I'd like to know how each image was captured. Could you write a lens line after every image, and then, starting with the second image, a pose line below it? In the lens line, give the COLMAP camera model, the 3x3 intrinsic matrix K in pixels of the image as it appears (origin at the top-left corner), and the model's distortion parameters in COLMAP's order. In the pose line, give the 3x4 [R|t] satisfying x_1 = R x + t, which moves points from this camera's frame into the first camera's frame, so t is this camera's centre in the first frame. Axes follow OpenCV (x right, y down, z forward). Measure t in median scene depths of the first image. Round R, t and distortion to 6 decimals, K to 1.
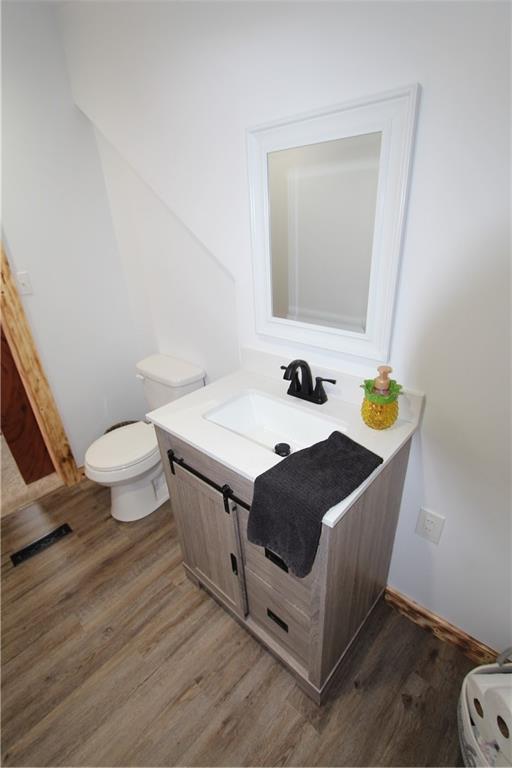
lens RADIAL K [[356.3, 0, 255.3], [0, 356.3, 381.6], [0, 0, 1]] dist [-0.025437, 0.006129]
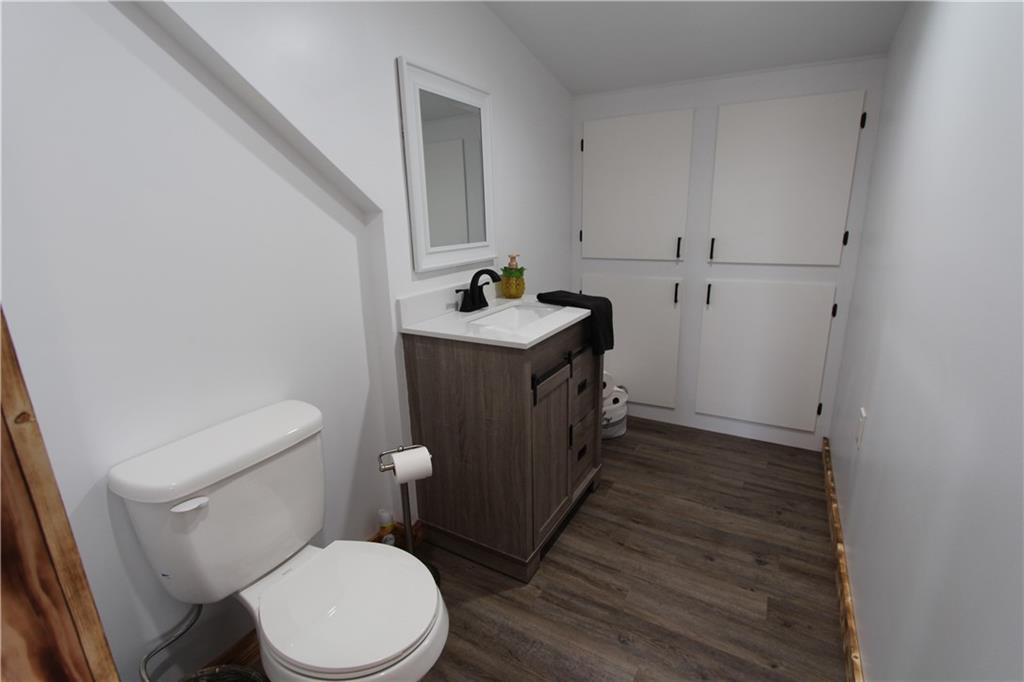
lens RADIAL K [[475.1, 0, 515.4], [0, 475.1, 341.2], [0, 0, 1]] dist [-0.025437, 0.006129]
pose [[-0.225369, -0.190673, 0.955433, -1.236343], [0.459611, 0.843876, 0.276824, -0.208672], [-0.859050, 0.501515, -0.102548, 1.014233]]
